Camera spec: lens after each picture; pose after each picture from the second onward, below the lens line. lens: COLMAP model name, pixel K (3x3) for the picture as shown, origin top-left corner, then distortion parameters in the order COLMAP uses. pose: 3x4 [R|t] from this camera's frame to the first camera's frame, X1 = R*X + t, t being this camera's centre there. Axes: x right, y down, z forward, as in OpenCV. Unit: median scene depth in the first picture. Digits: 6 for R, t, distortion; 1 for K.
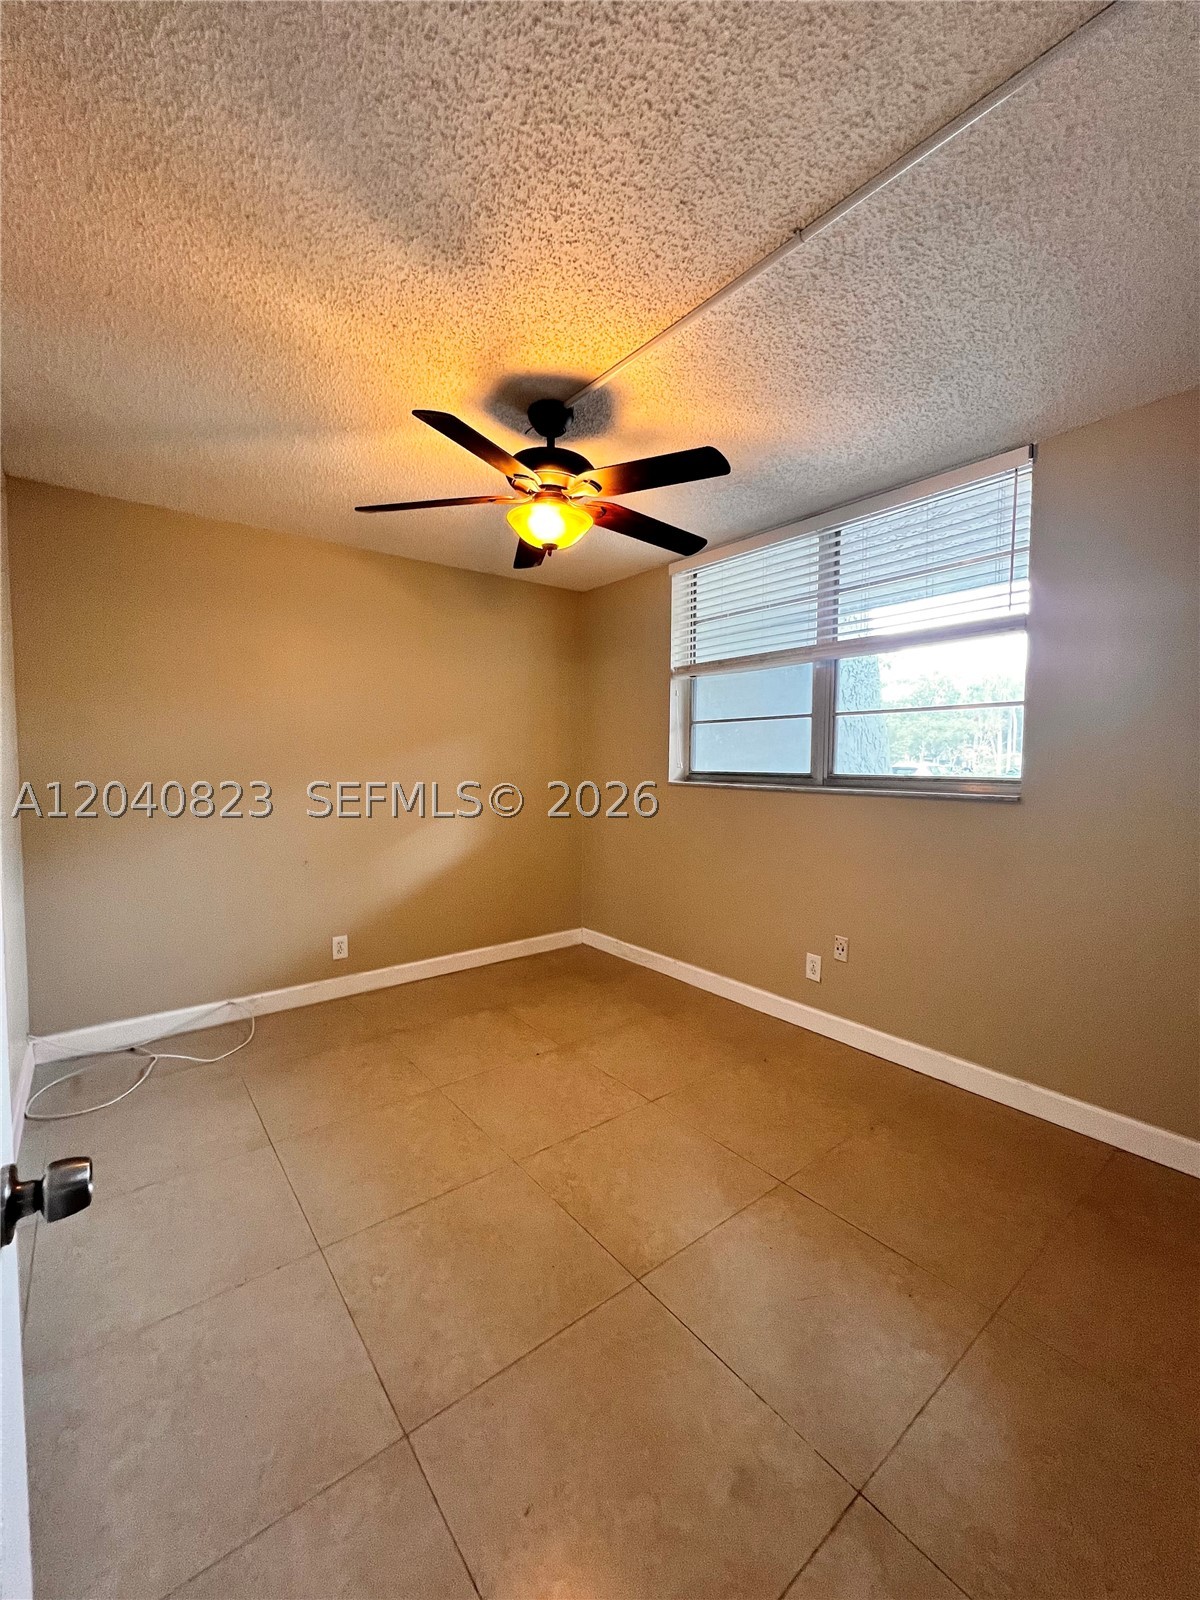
lens RADIAL K [[640.6, 0, 603.2], [0, 640.6, 795.5], [0, 0, 1]] dist [-0.002540, -0.000335]
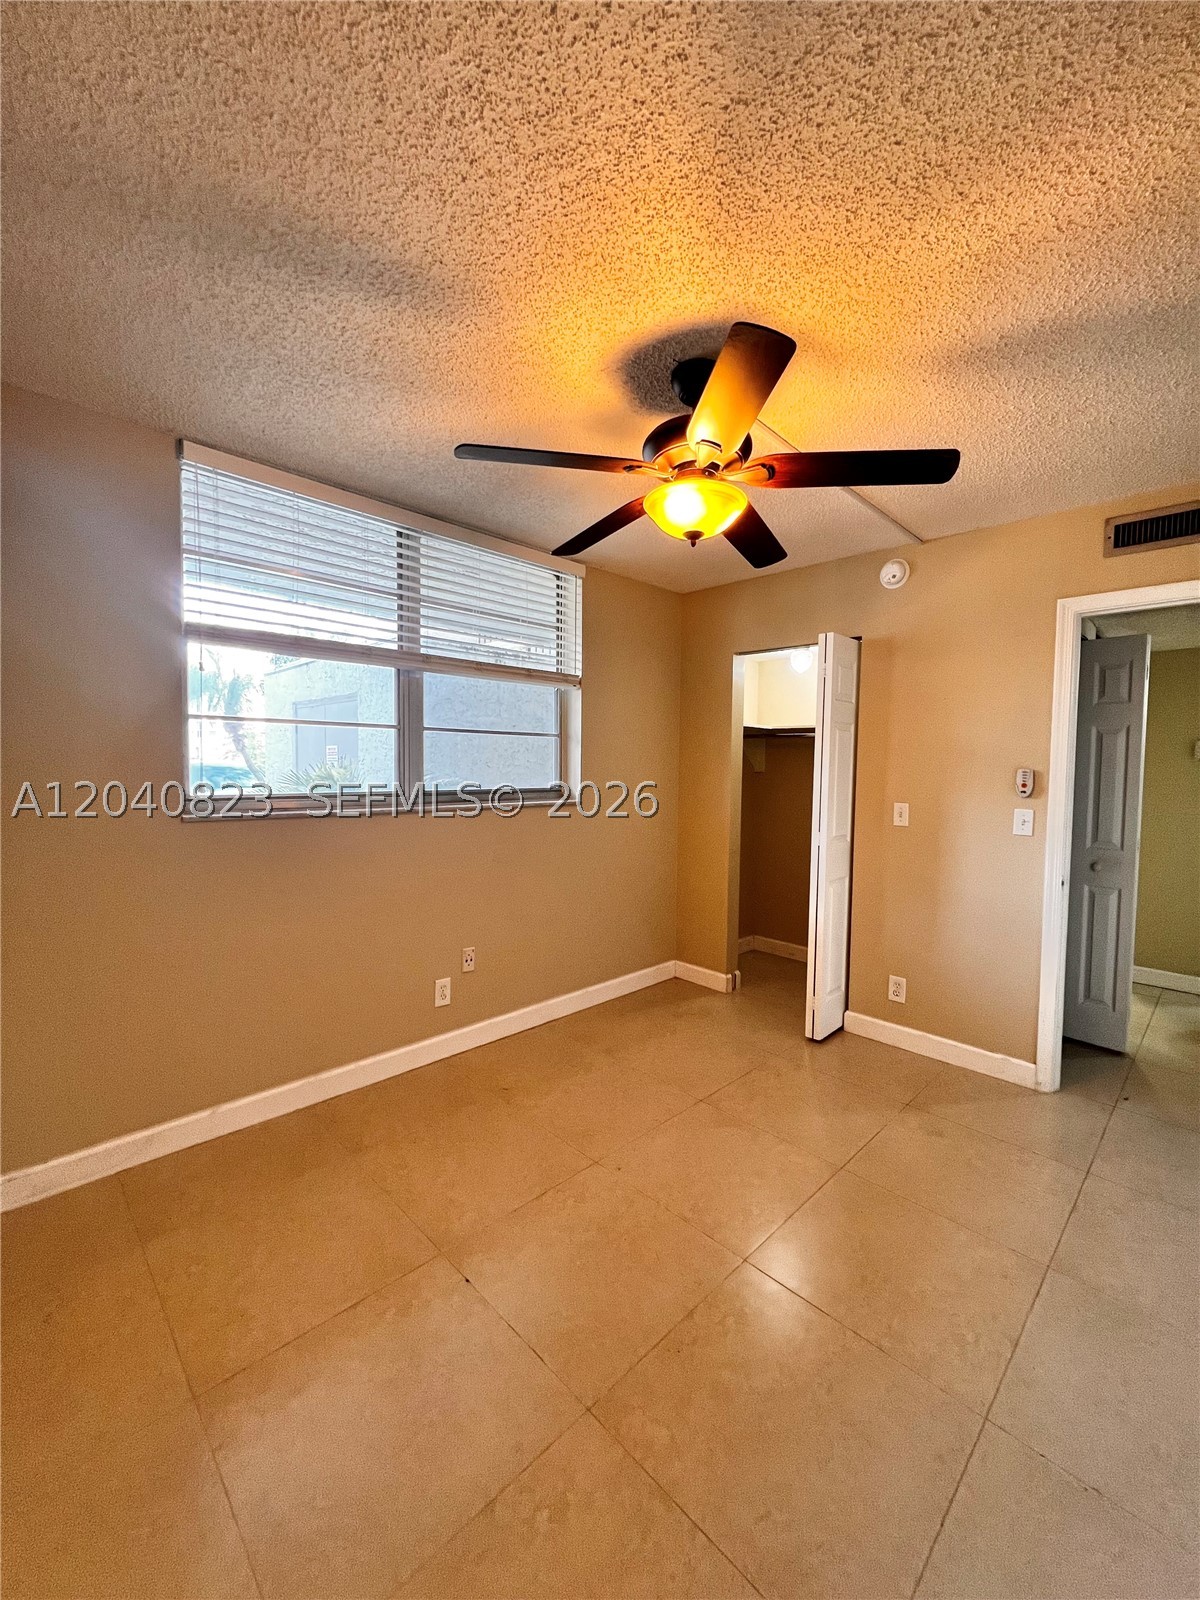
lens RADIAL K [[640.6, 0, 603.2], [0, 640.6, 795.5], [0, 0, 1]] dist [-0.002540, -0.000335]
pose [[-0.104962, -0.055258, 0.992940, -0.625701], [0.041850, 0.997325, 0.059926, -0.072865], [-0.993595, 0.047844, -0.102369, 0.832678]]
